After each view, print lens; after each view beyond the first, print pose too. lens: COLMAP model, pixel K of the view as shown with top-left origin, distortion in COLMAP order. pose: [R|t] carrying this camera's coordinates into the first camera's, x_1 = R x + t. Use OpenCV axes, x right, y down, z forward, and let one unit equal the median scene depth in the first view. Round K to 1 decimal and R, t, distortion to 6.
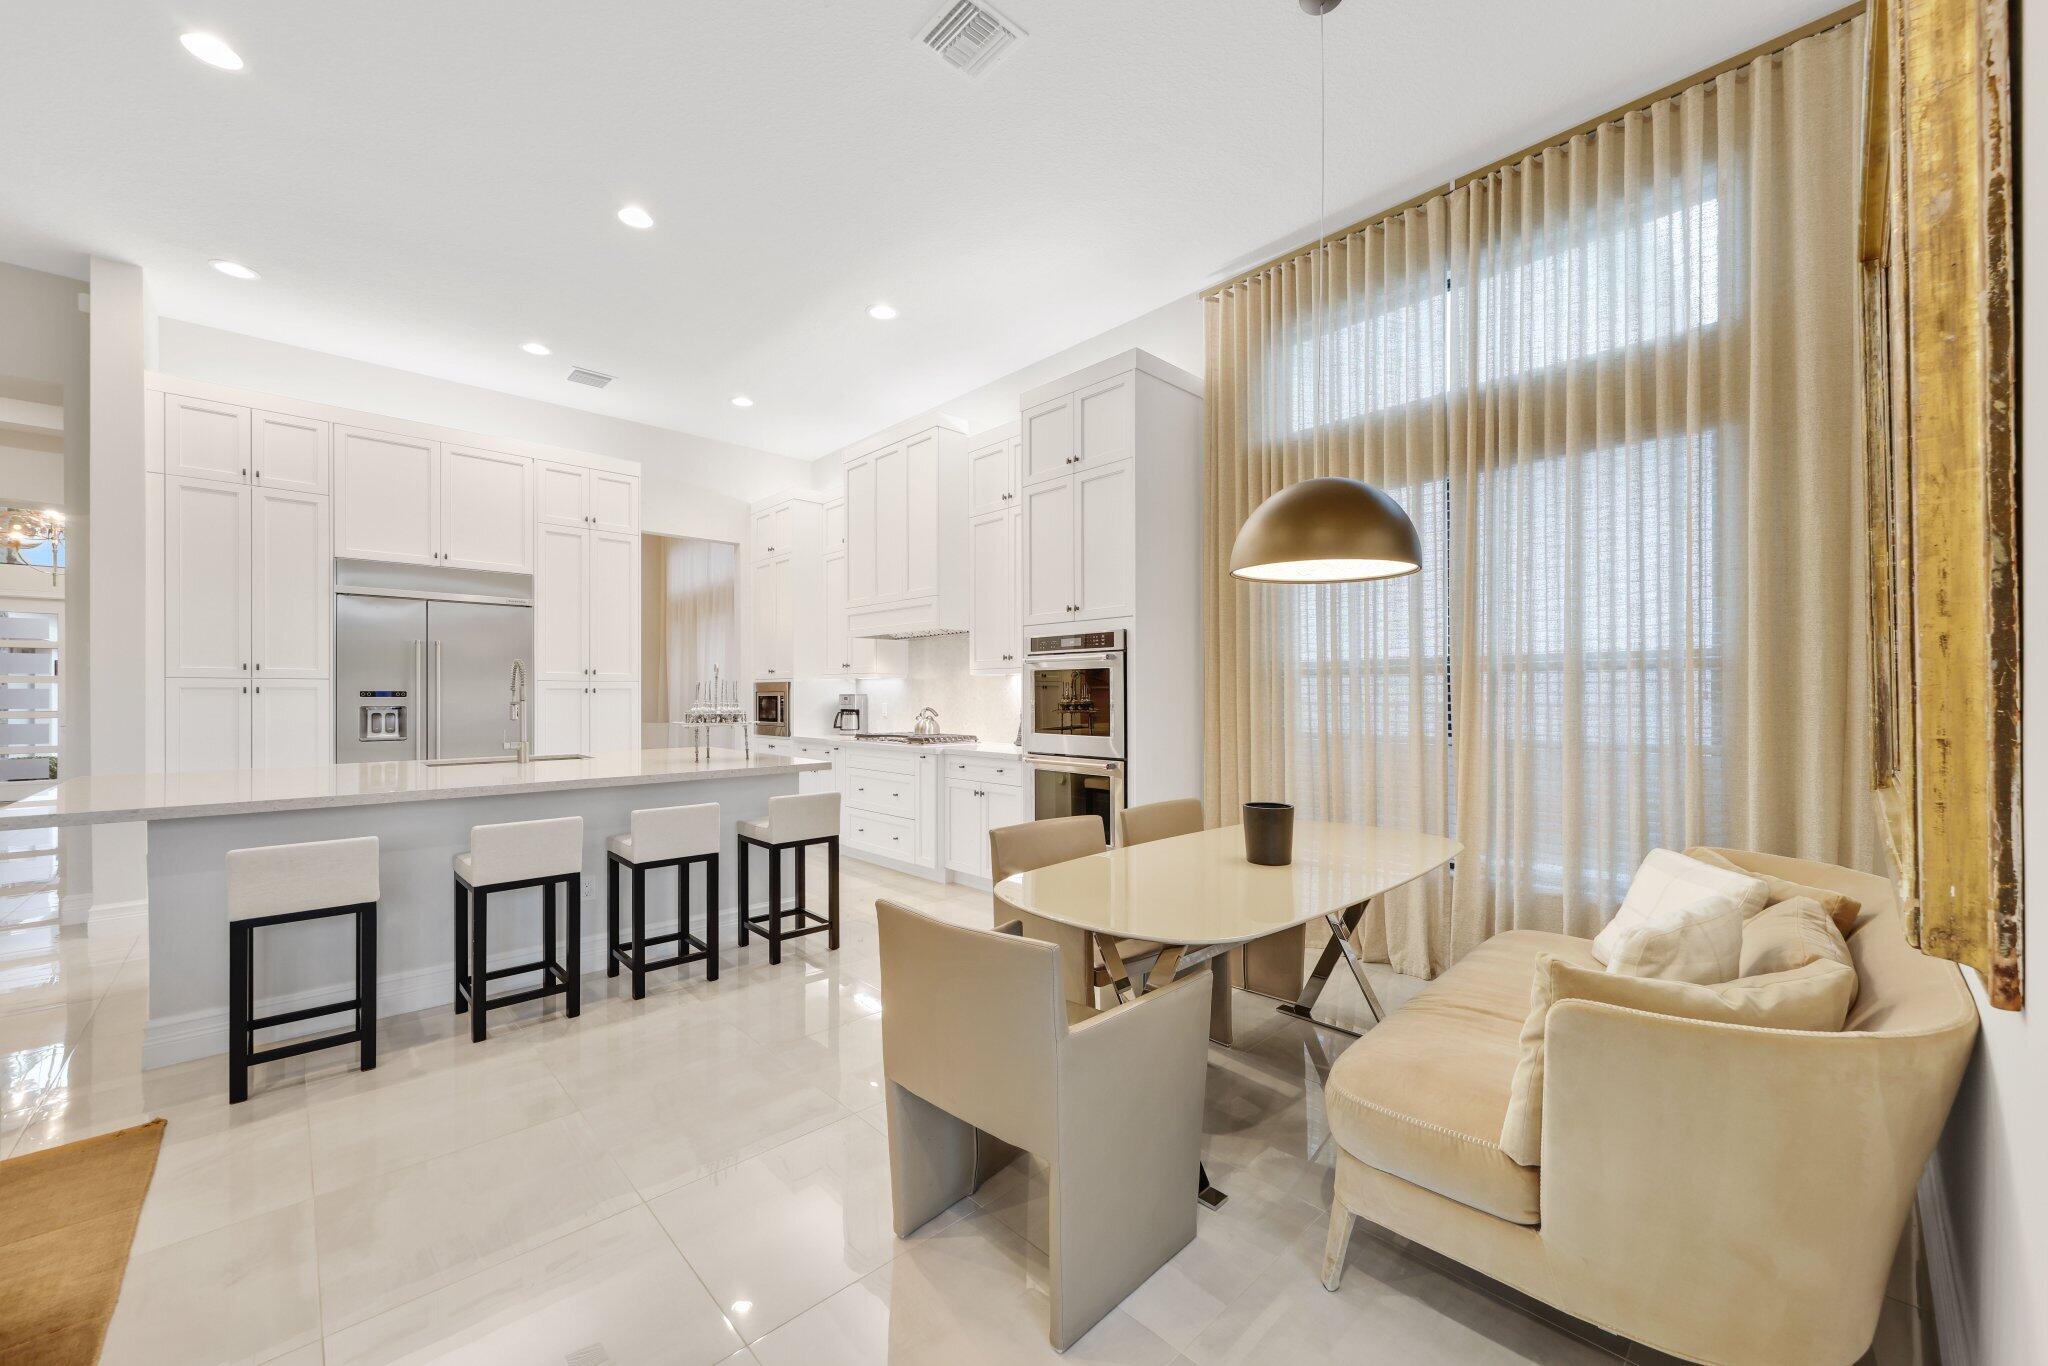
lens RADIAL K [[756.1, 0, 1033.7], [0, 756.1, 692.2], [0, 0, 1]] dist [0.000933, 0.000402]
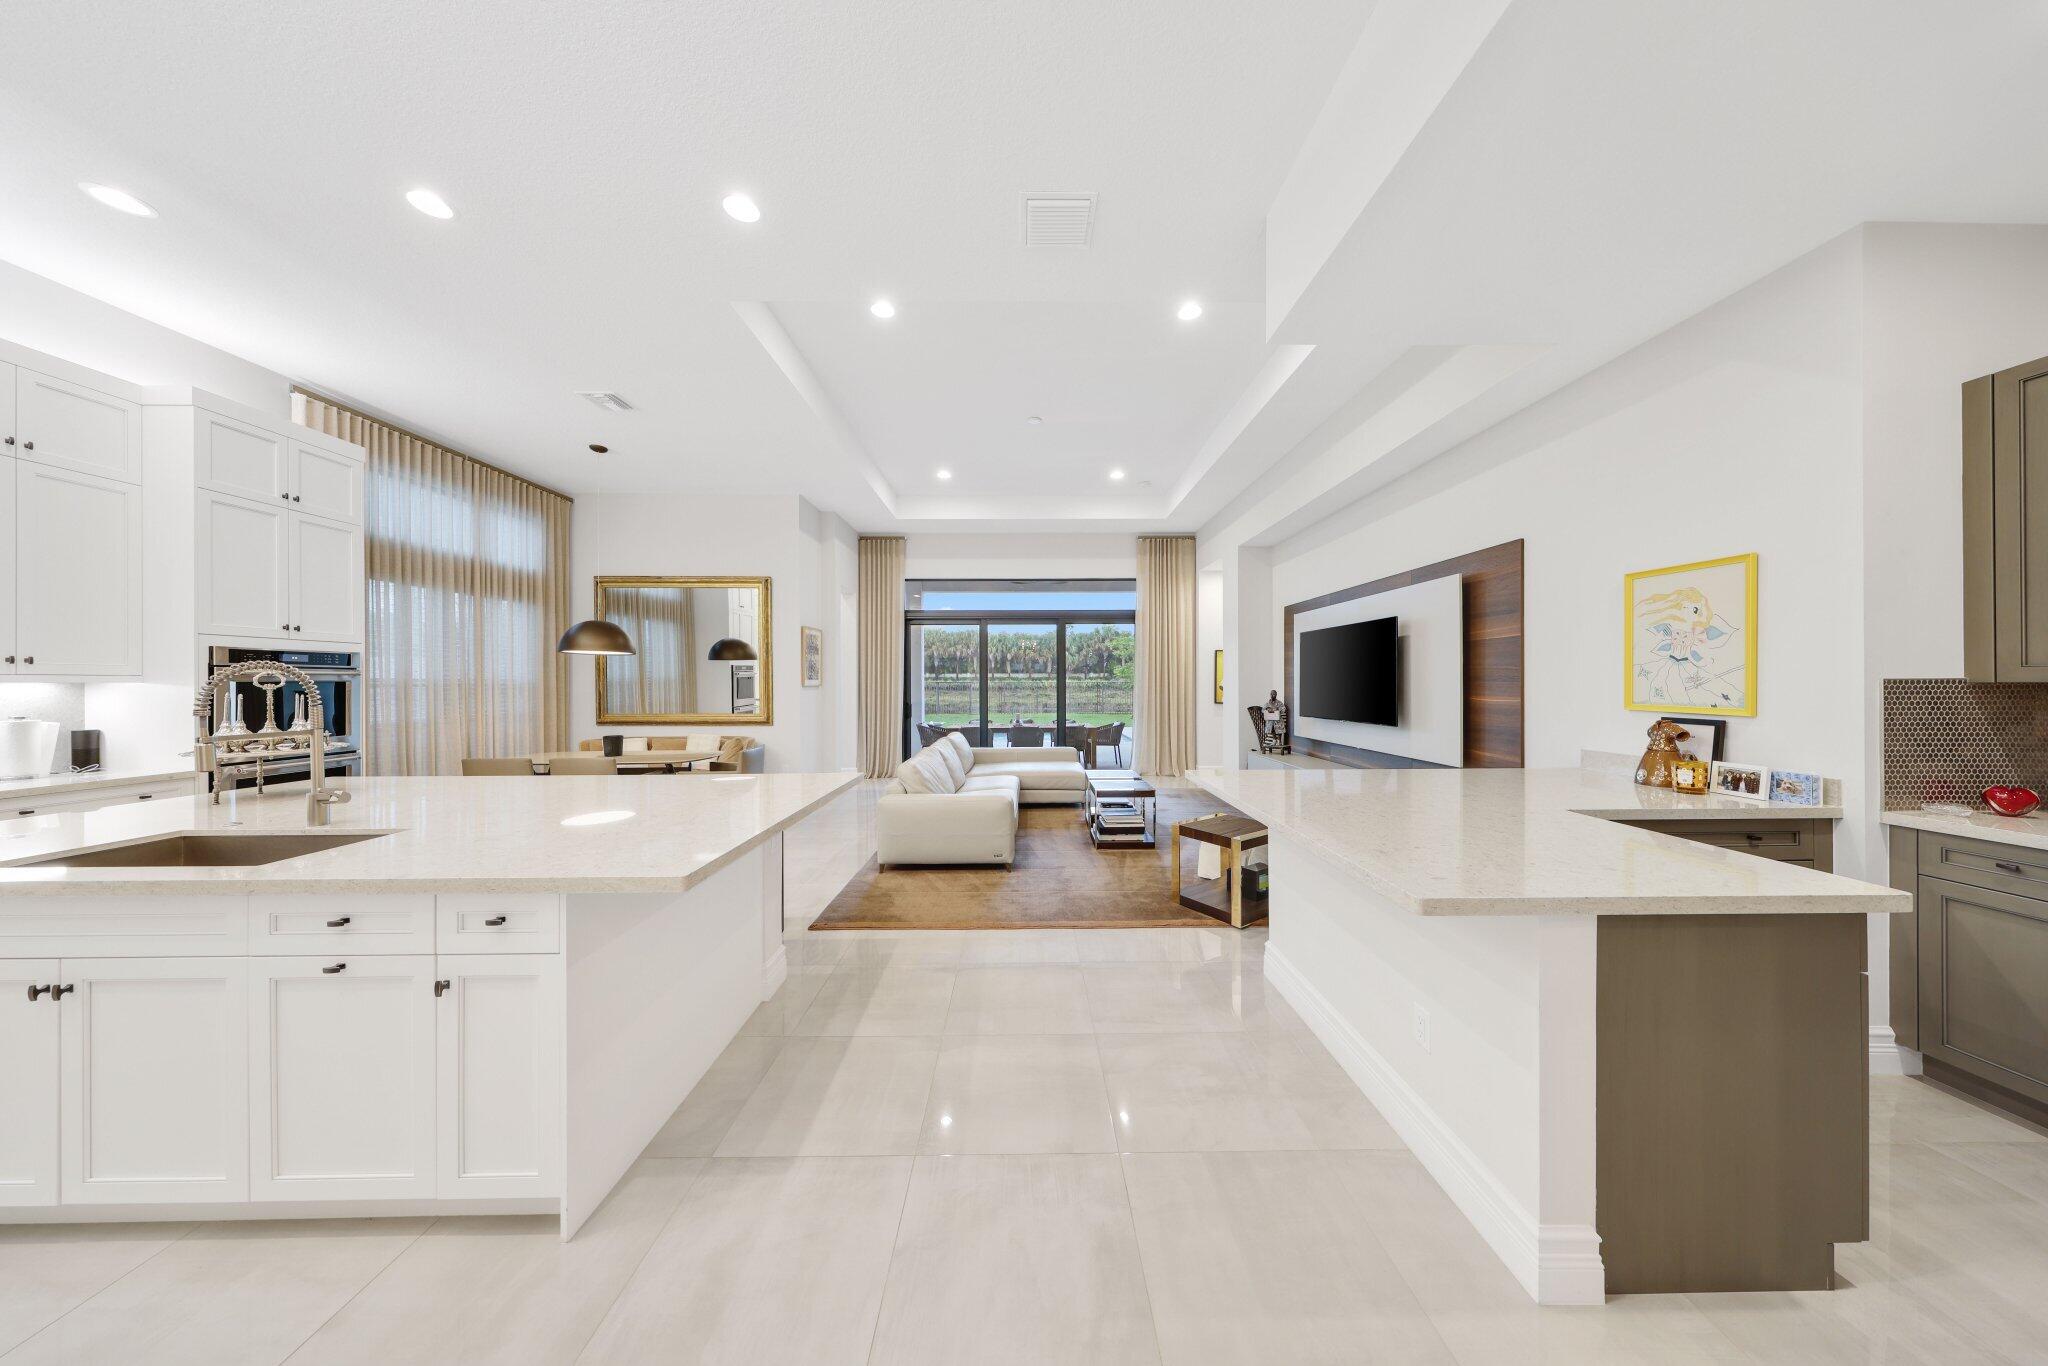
lens RADIAL K [[756.1, 0, 1033.7], [0, 756.1, 692.2], [0, 0, 1]] dist [0.000933, 0.000402]
pose [[-0.718977, -0.001364, 0.695033, -1.564590], [0.002545, 0.999986, 0.004595, -0.017393], [-0.695030, 0.005073, -0.718963, 1.071390]]
